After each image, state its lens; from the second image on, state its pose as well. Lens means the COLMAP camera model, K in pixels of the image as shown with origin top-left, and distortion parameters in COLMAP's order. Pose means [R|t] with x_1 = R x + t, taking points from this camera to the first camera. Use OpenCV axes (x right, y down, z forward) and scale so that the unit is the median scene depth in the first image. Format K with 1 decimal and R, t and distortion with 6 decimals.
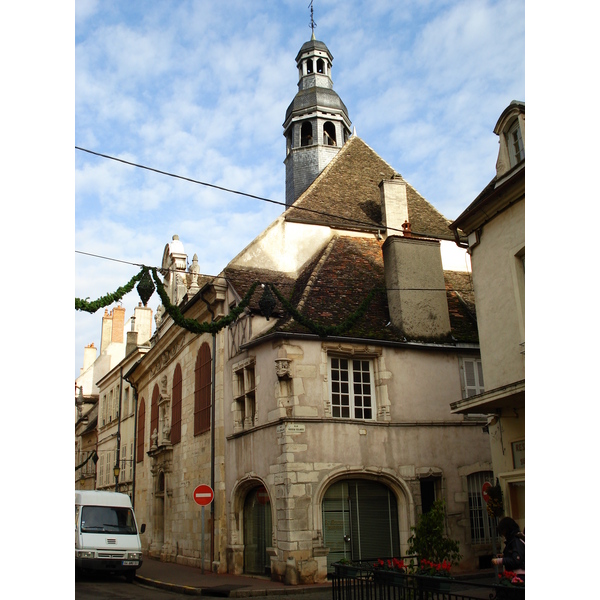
lens RADIAL K [[681.9, 0, 299.0], [0, 681.9, 300.8], [0, 0, 1]] dist [-0.100761, 0.000000]
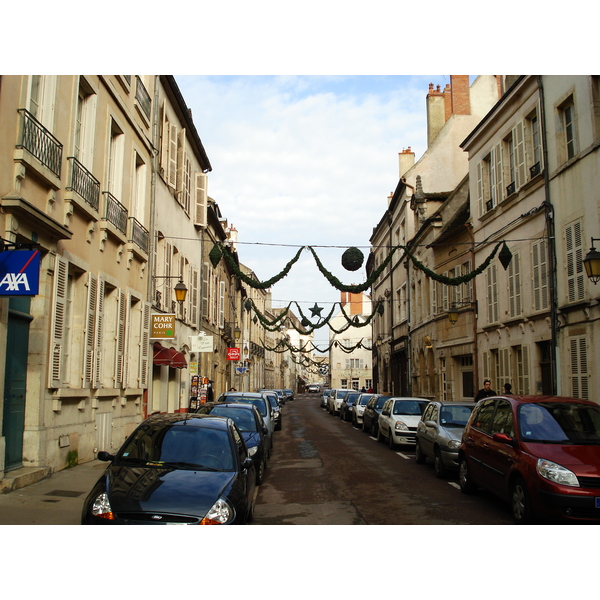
lens RADIAL K [[681.9, 0, 300.3], [0, 681.9, 300.2], [0, 0, 1]] dist [-0.100761, 0.000000]
pose [[0.917542, -0.027911, -0.396659, -0.212518], [0.103539, 0.979893, 0.170554, 0.144577], [0.383923, -0.197560, 0.901983, 0.439421]]
